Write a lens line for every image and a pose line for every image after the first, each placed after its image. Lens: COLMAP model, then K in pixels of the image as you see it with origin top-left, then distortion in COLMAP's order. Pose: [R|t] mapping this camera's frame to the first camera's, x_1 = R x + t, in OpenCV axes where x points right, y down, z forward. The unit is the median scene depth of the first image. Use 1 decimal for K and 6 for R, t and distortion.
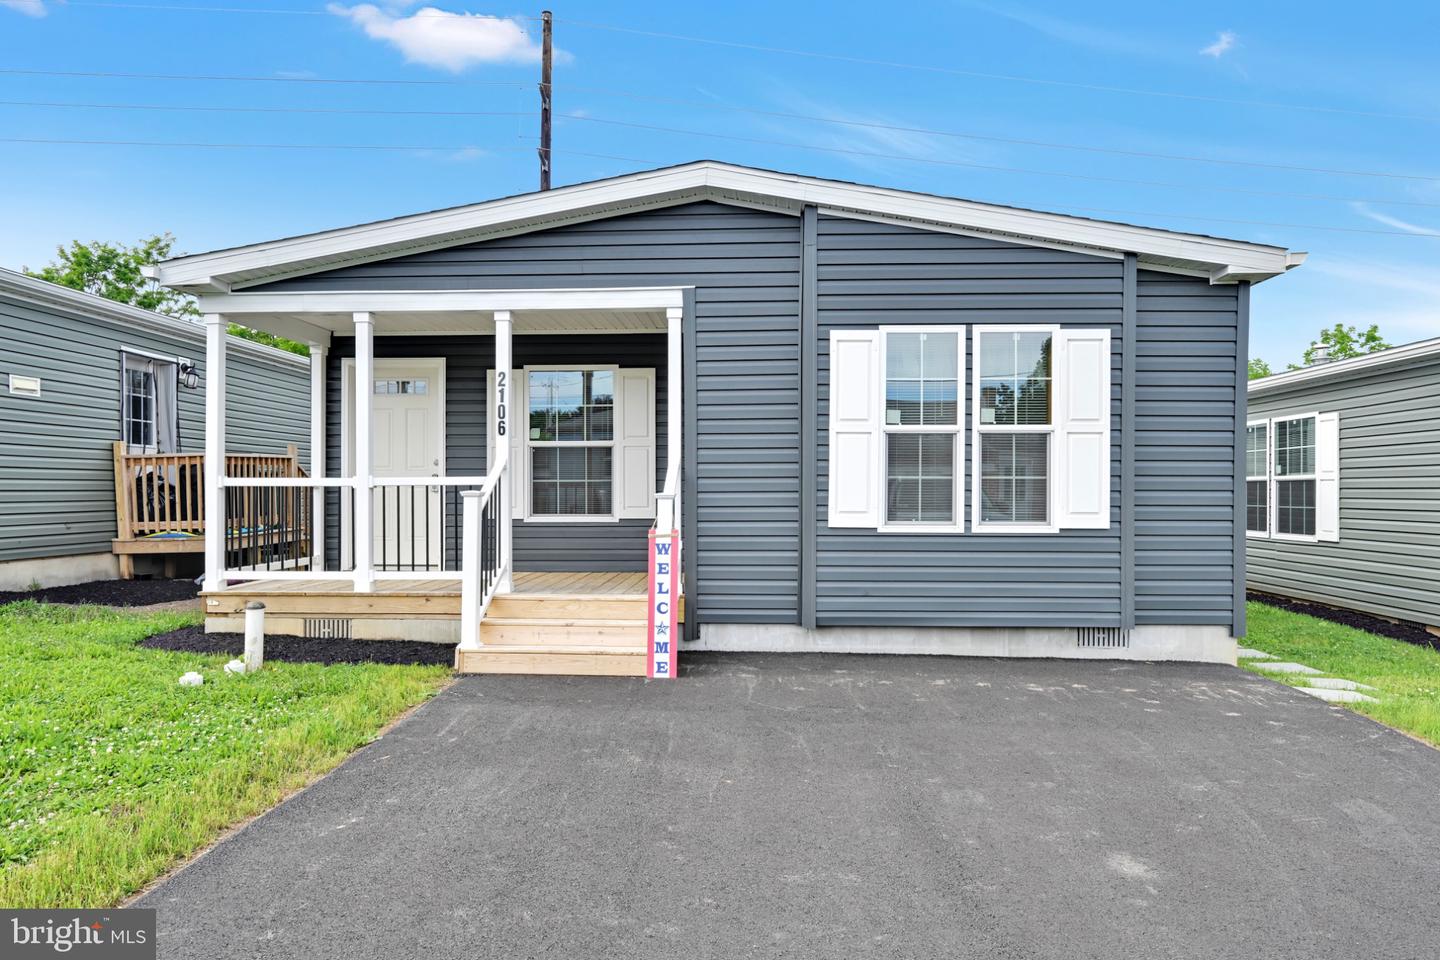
lens RADIAL K [[884.7, 0, 716.7], [0, 884.7, 485.8], [0, 0, 1]] dist [-0.003435, -0.000416]
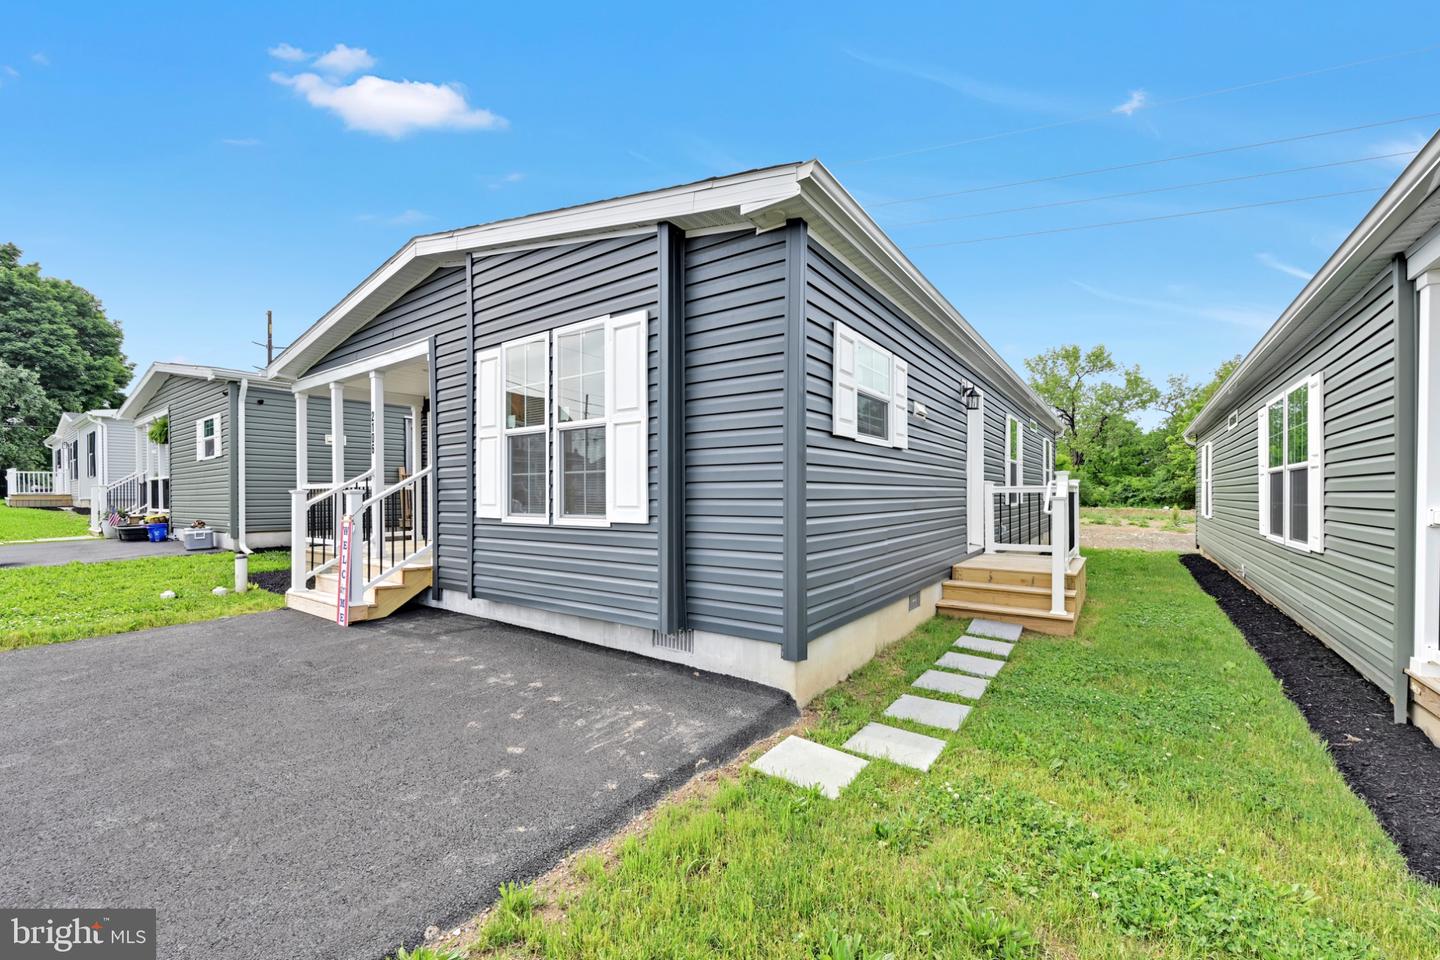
lens RADIAL K [[570.4, 0, 718.3], [0, 570.4, 501.5], [0, 0, 1]] dist [-0.001066, -0.000085]
pose [[0.839768, 0.001032, -0.542945, 0.827442], [0.007961, 0.999867, 0.014214, 0.016215], [0.542888, -0.016259, 0.839648, 0.528280]]
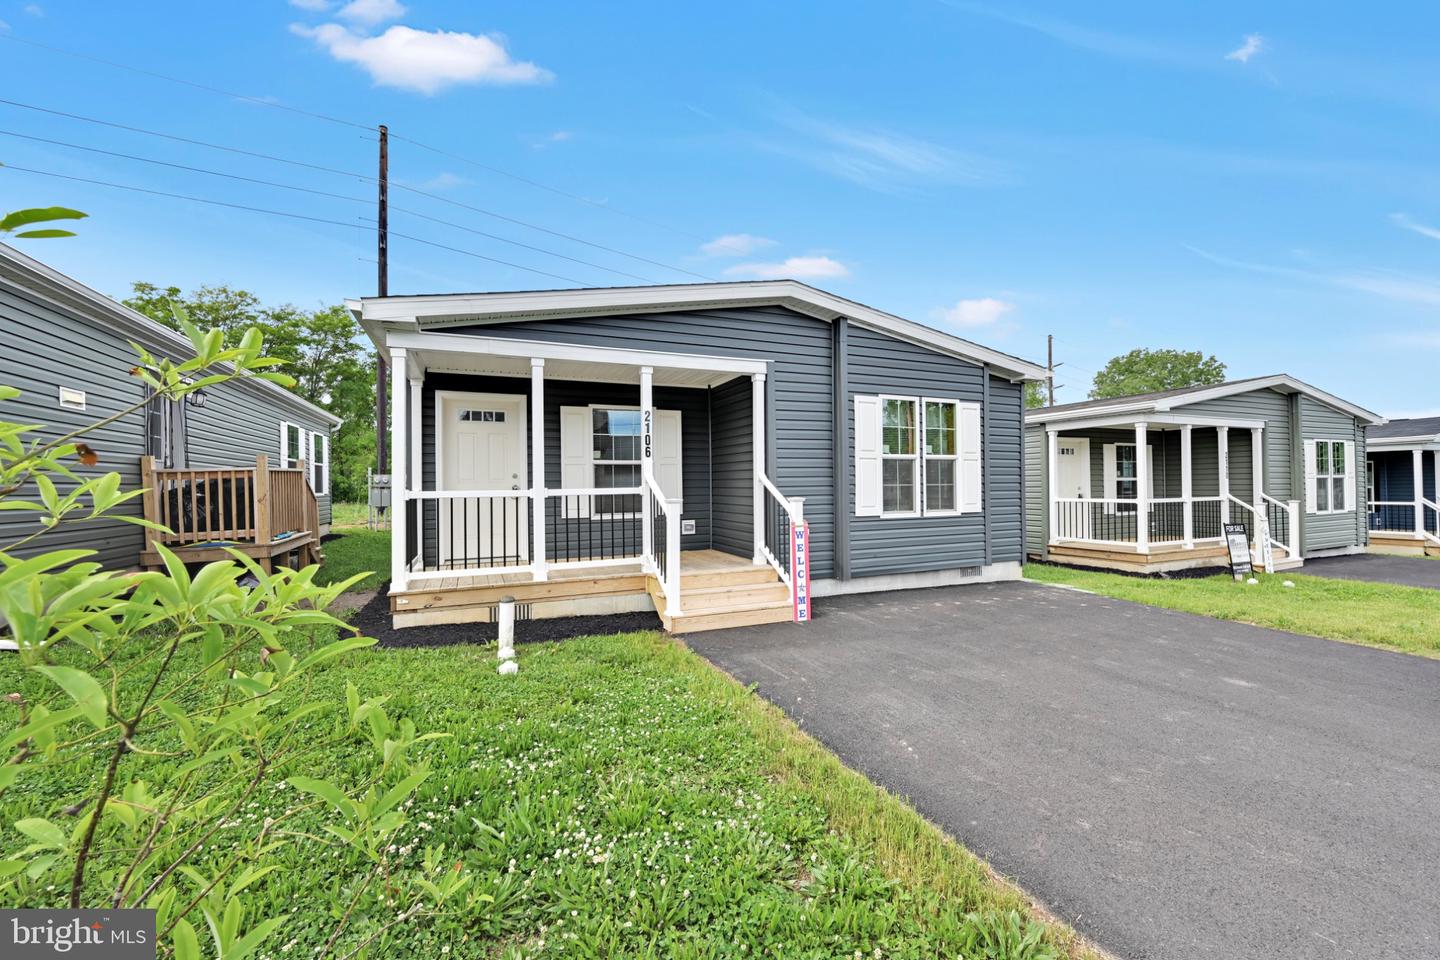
lens RADIAL K [[570.4, 0, 715.0], [0, 570.4, 479.2], [0, 0, 1]] dist [-0.001066, -0.000085]
pose [[0.899330, -0.006273, 0.437225, -0.566145], [0.011230, 0.999899, -0.008753, -0.015358], [-0.437126, 0.012782, 0.899310, 0.172048]]
